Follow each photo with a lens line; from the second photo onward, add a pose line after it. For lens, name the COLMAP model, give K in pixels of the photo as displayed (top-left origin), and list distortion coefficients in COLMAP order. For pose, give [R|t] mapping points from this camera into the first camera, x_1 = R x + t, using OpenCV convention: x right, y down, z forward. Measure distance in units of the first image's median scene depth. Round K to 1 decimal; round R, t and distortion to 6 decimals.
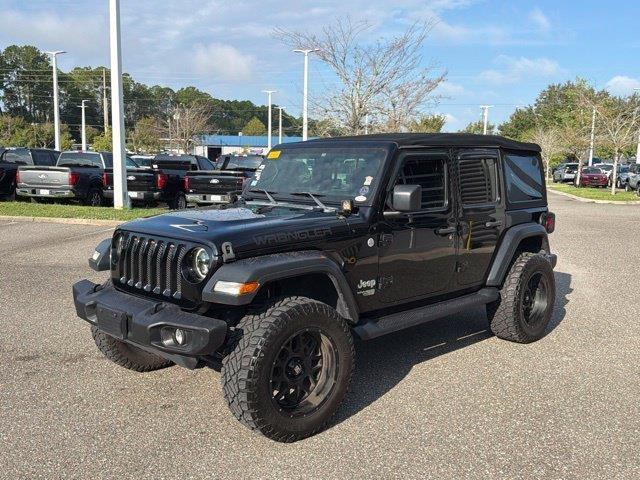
lens RADIAL K [[600.8, 0, 320.0], [0, 600.8, 240.0], [0, 0, 1]] dist [0.156792, -0.284951]
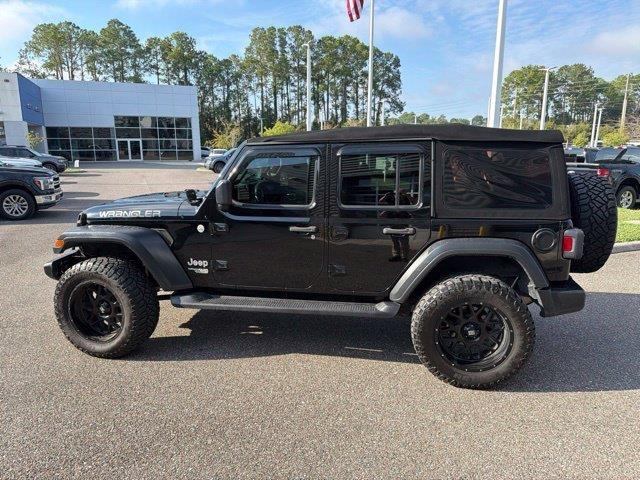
lens RADIAL K [[451.7, 0, 320.0], [0, 451.7, 240.0], [0, 0, 1]] dist [0.056666, -0.066103]
pose [[0.575290, 0.142114, -0.805509, 0.218300], [-0.097153, 0.989692, 0.105223, -0.020771], [0.812159, 0.017724, 0.583167, 0.160770]]
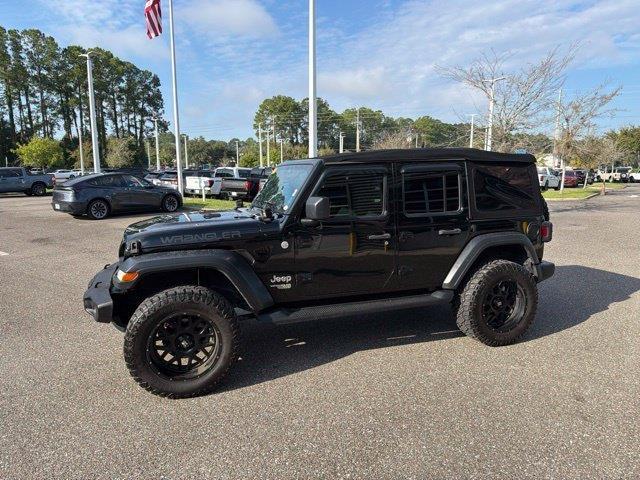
lens RADIAL K [[444.4, 0, 320.9], [0, 444.4, 237.5], [0, 0, 1]] dist [0.077593, -0.092452]
pose [[0.904093, 0.043995, -0.425065, 0.123534], [-0.036992, 0.999010, 0.024718, -0.008118], [0.425732, -0.006624, 0.904825, 0.056049]]
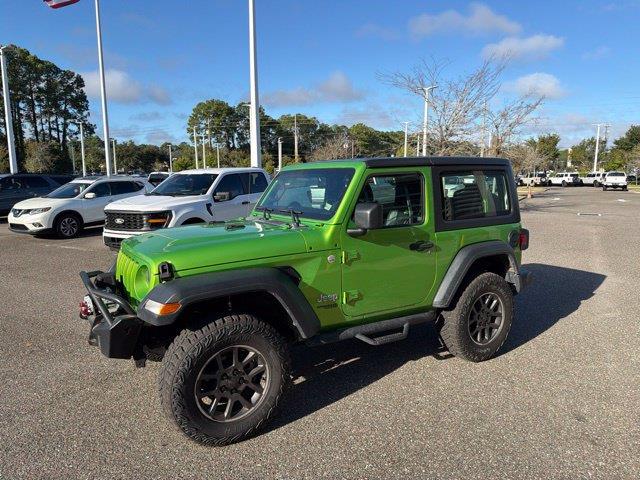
lens RADIAL K [[443.9, 0, 318.5], [0, 443.9, 241.0], [0, 0, 1]] dist [0.038366, -0.032270]
pose [[0.953080, 0.021513, -0.301955, 0.098061], [-0.016945, 0.999699, 0.017741, -0.010387], [0.302245, -0.011792, 0.953157, 0.076374]]
